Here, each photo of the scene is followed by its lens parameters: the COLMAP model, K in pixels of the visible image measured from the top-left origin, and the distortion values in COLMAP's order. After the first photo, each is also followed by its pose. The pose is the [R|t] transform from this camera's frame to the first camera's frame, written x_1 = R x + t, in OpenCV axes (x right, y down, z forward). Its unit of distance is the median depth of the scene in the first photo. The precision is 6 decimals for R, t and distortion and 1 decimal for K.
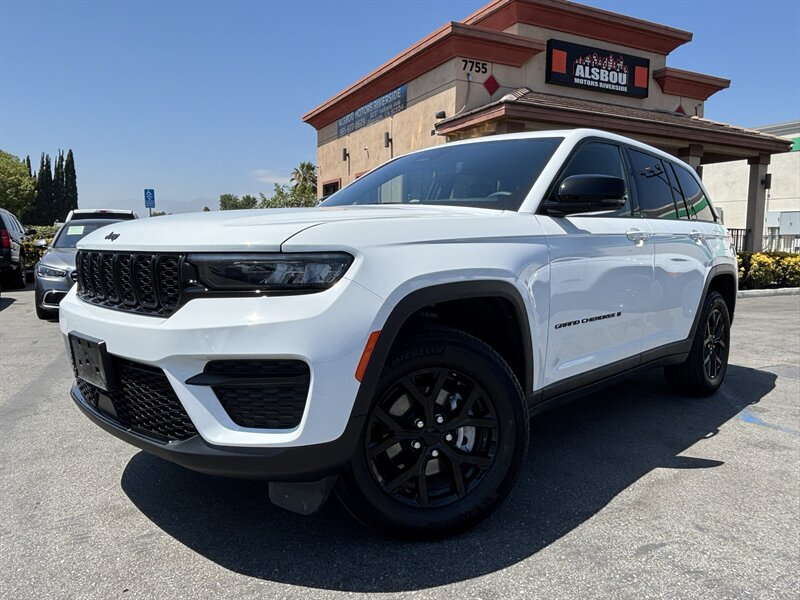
lens RADIAL K [[584.3, 0, 396.7], [0, 584.3, 293.5], [0, 0, 1]] dist [0.007328, -0.015189]
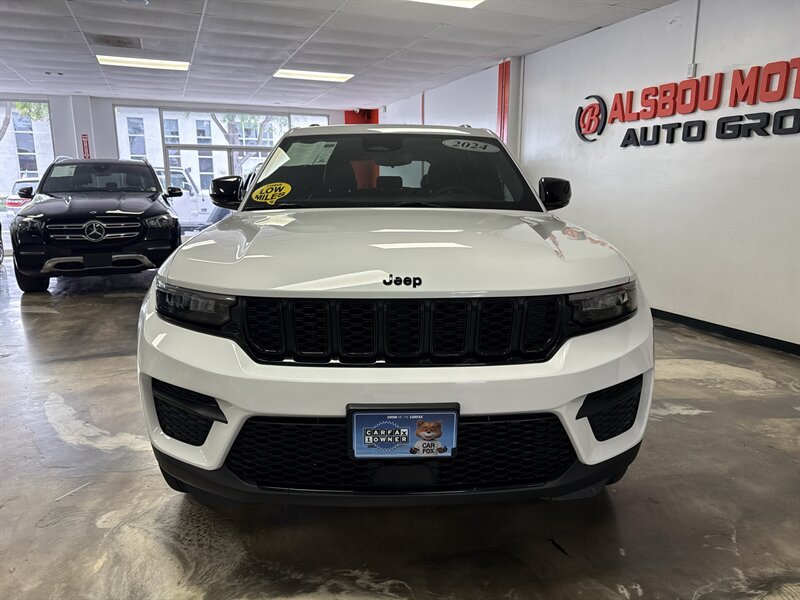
lens RADIAL K [[584.3, 0, 403.4], [0, 584.3, 294.5], [0, 0, 1]] dist [0.007328, -0.015189]
pose [[0.686159, -0.143067, 0.713245, -0.777300], [0.057119, 0.988039, 0.143237, -0.141038], [-0.725206, -0.057543, 0.686123, 0.312593]]
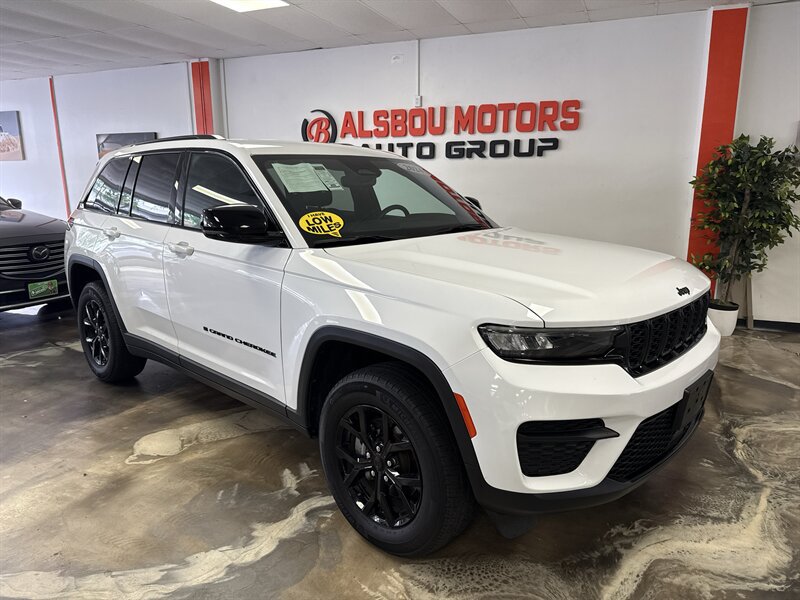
lens RADIAL K [[584.3, 0, 399.6], [0, 584.3, 300.7], [0, 0, 1]] dist [0.007328, -0.015189]
pose [[-0.051488, -0.215666, 0.975109, -1.133614], [0.068593, 0.973334, 0.218896, -0.265470], [-0.996315, 0.078157, -0.035322, 1.158448]]
